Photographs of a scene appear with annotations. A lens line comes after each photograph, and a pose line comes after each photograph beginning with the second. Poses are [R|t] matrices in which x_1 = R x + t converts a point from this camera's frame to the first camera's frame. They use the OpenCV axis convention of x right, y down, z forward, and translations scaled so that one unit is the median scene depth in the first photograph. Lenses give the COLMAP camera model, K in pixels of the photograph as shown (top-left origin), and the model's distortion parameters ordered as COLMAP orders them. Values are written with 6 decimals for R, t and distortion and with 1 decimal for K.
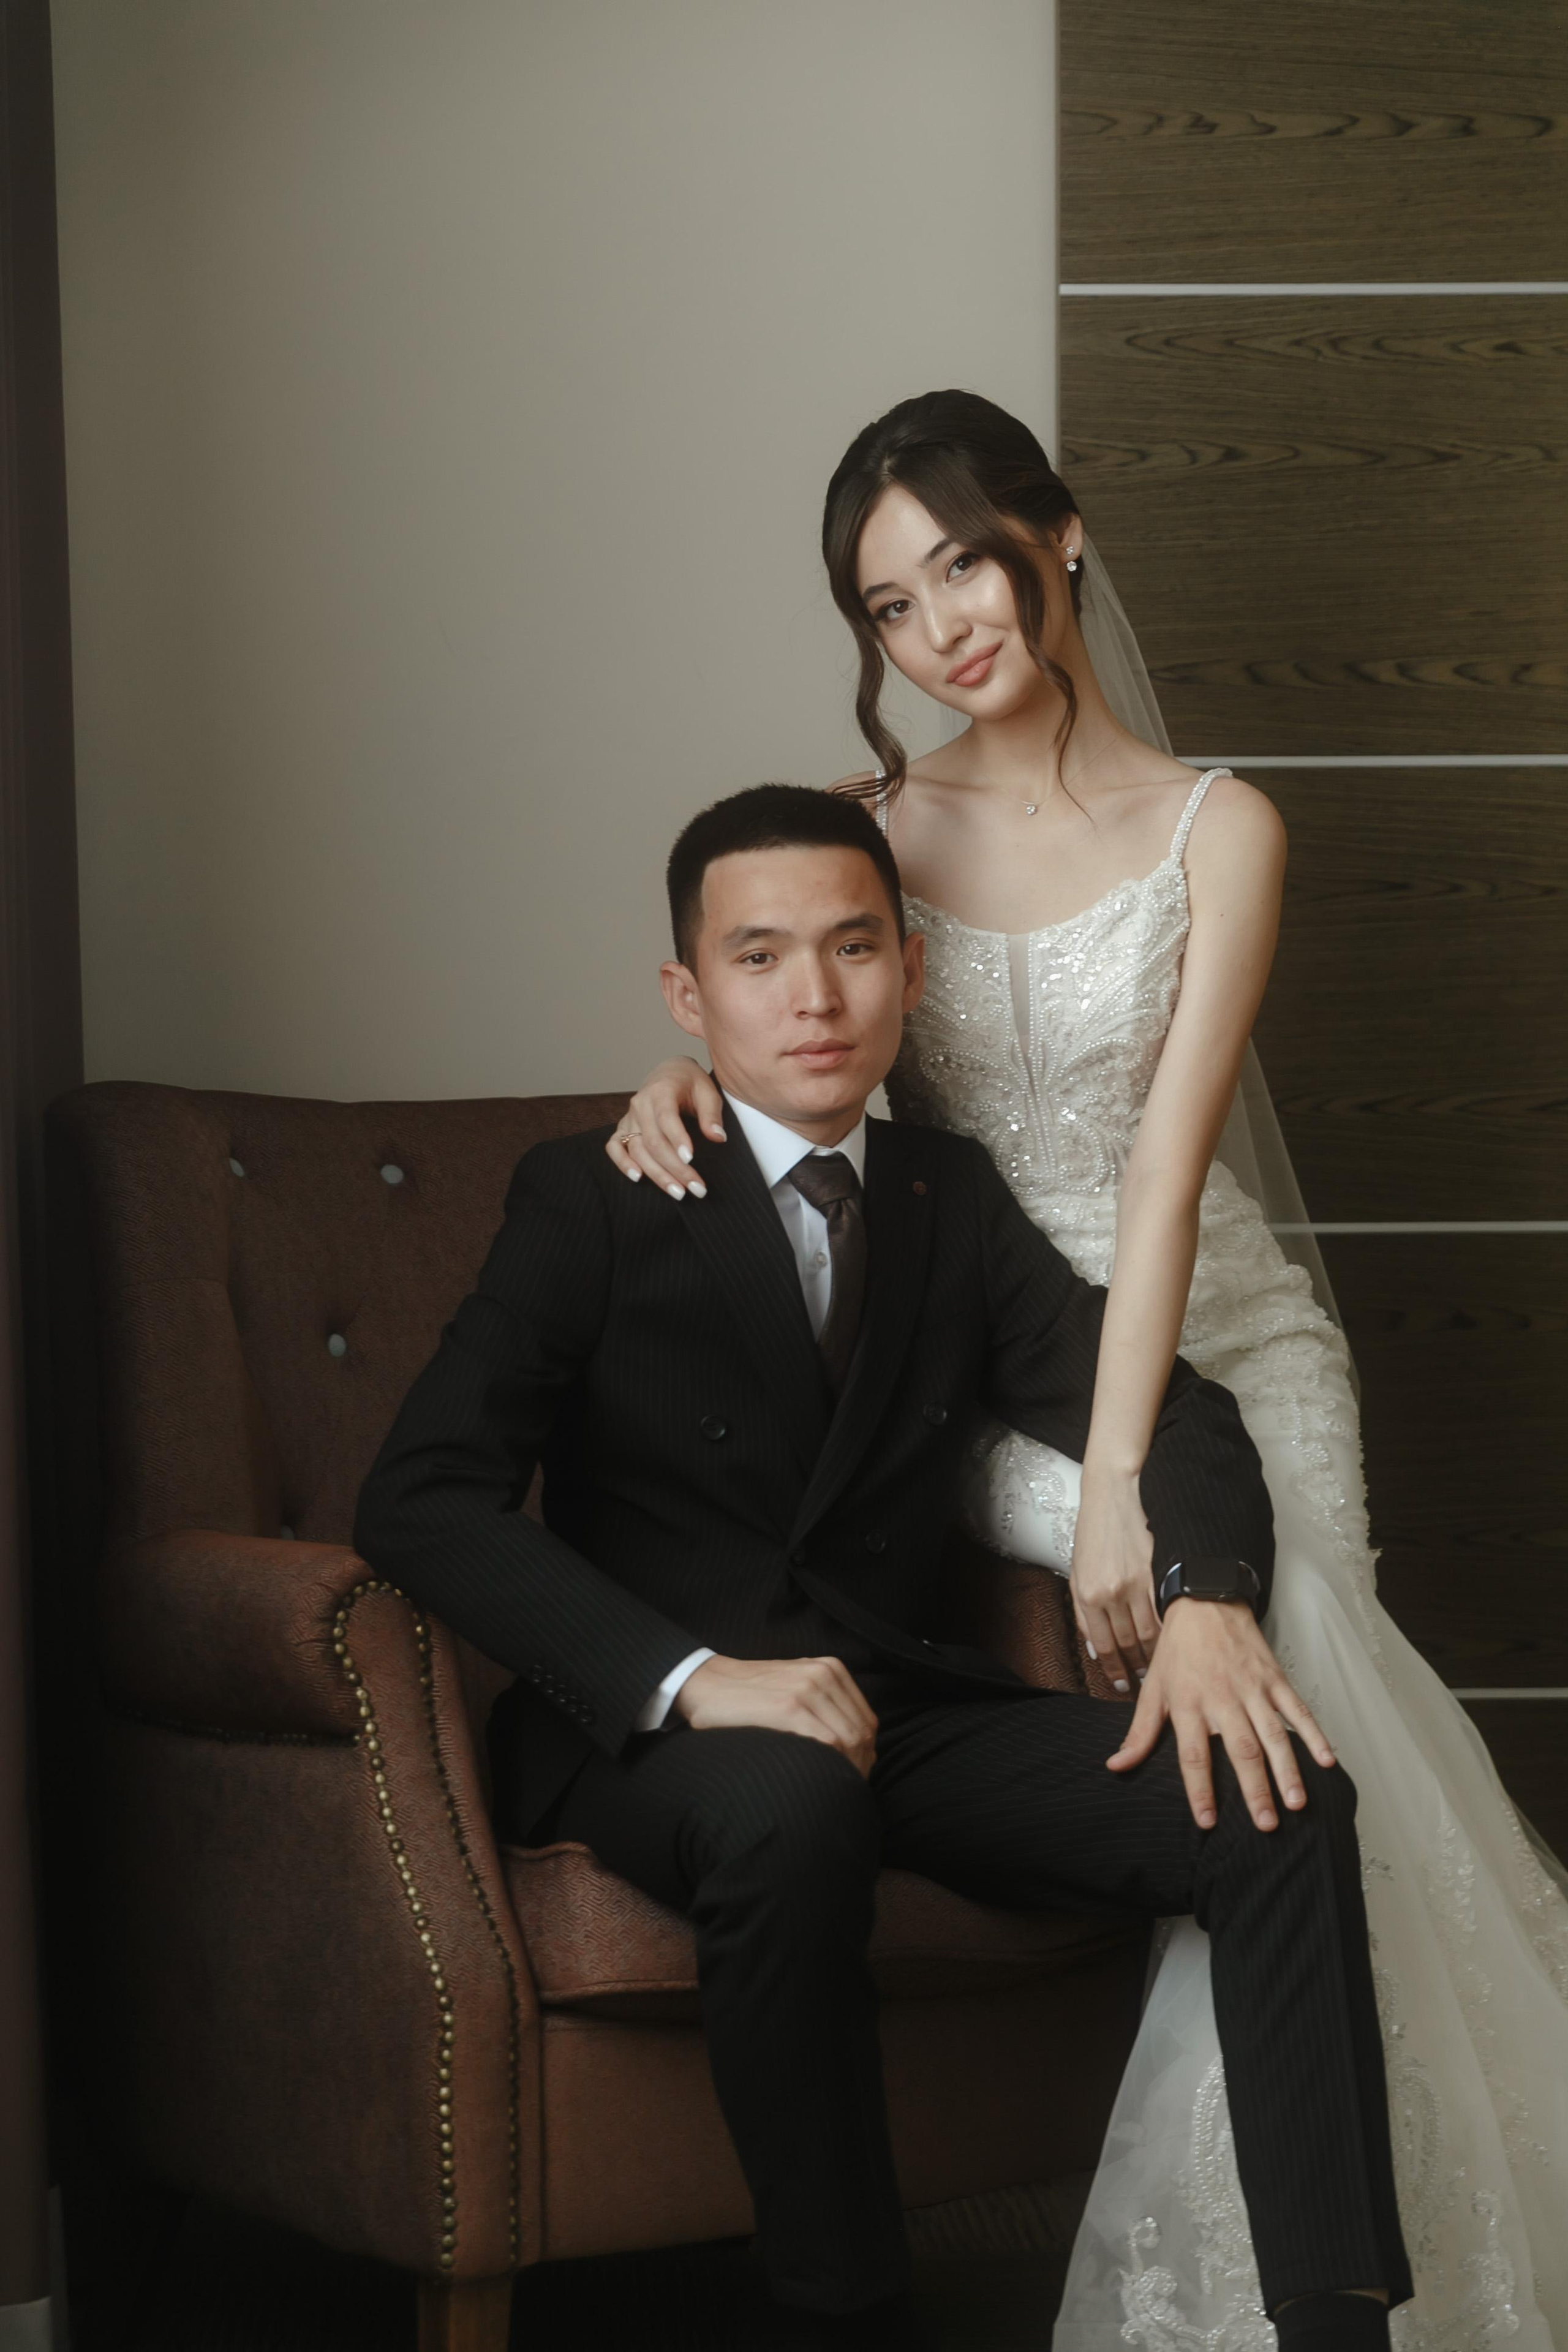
lens RADIAL K [[4485.9, 0, 764.5], [0, 4485.9, 1160.1], [0, 0, 1]] dist [0.316745, 0.000000]
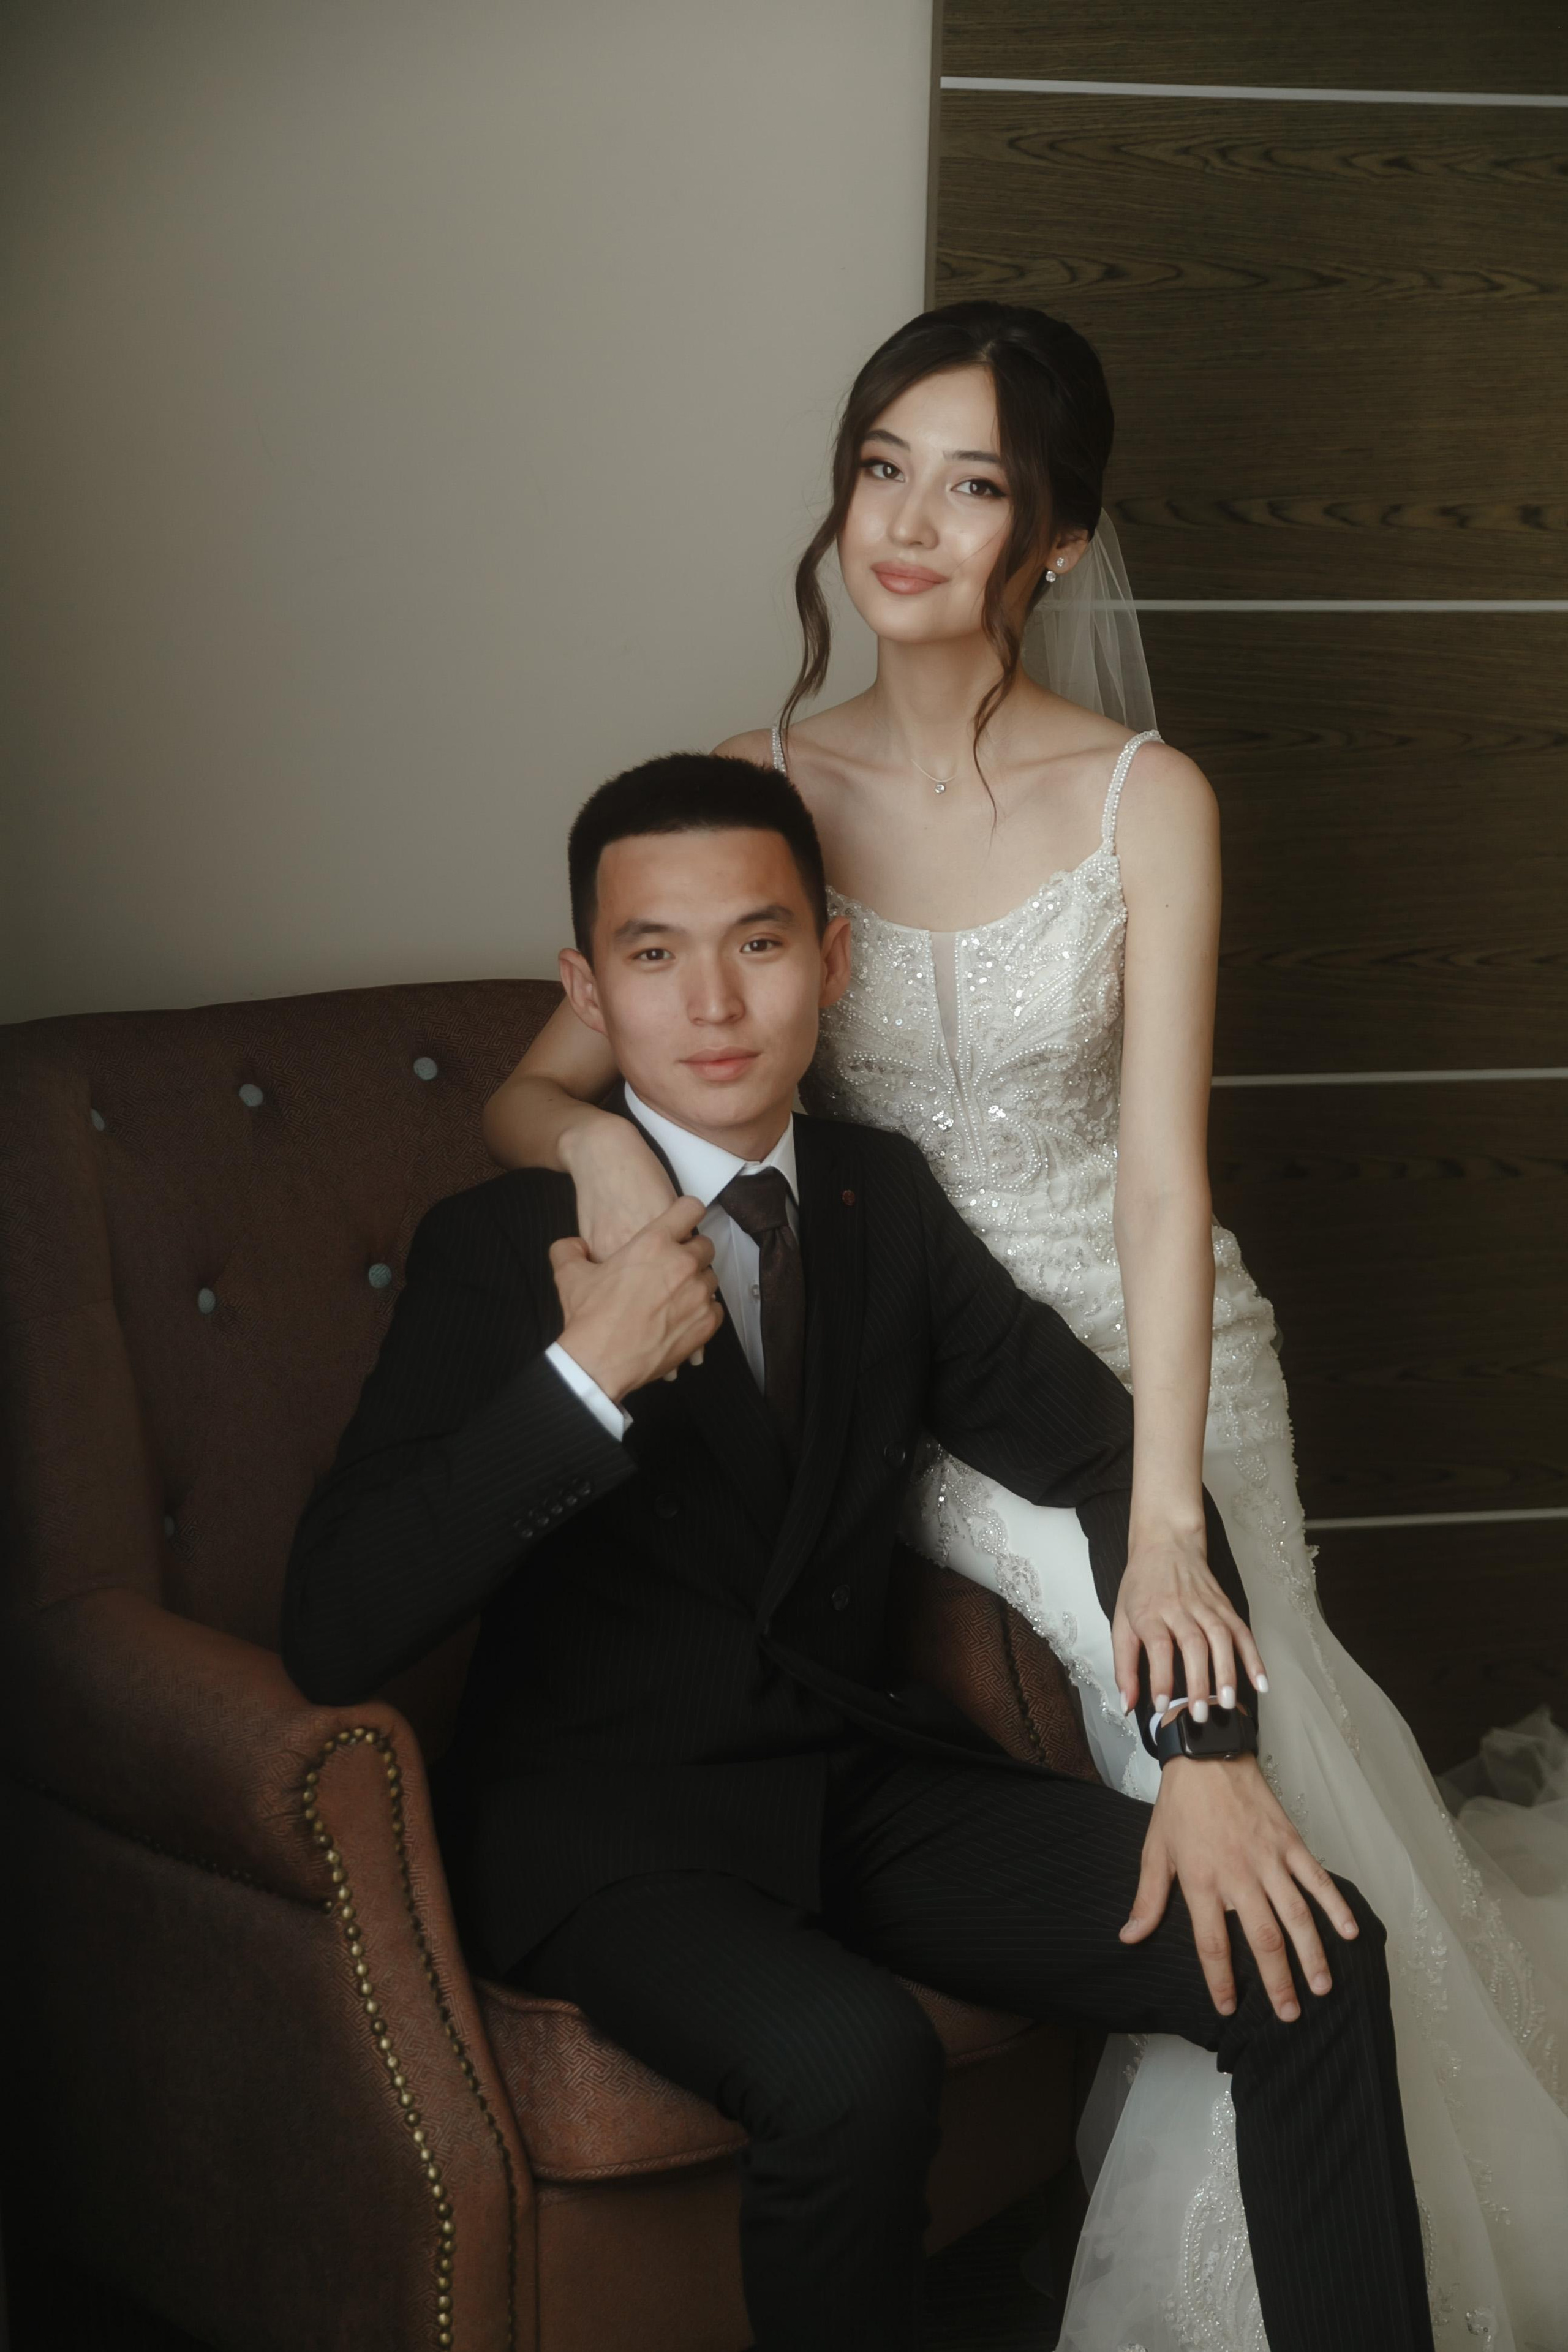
lens RADIAL K [[3708.5, 0, 754.2], [0, 3708.5, 1216.2], [0, 0, 1]] dist [0.150039, 0.000000]
pose [[0.988485, -0.007054, 0.151158, -0.117633], [-0.025373, 0.977045, 0.211517, -0.167542], [-0.149180, -0.212916, 0.965615, 0.290734]]
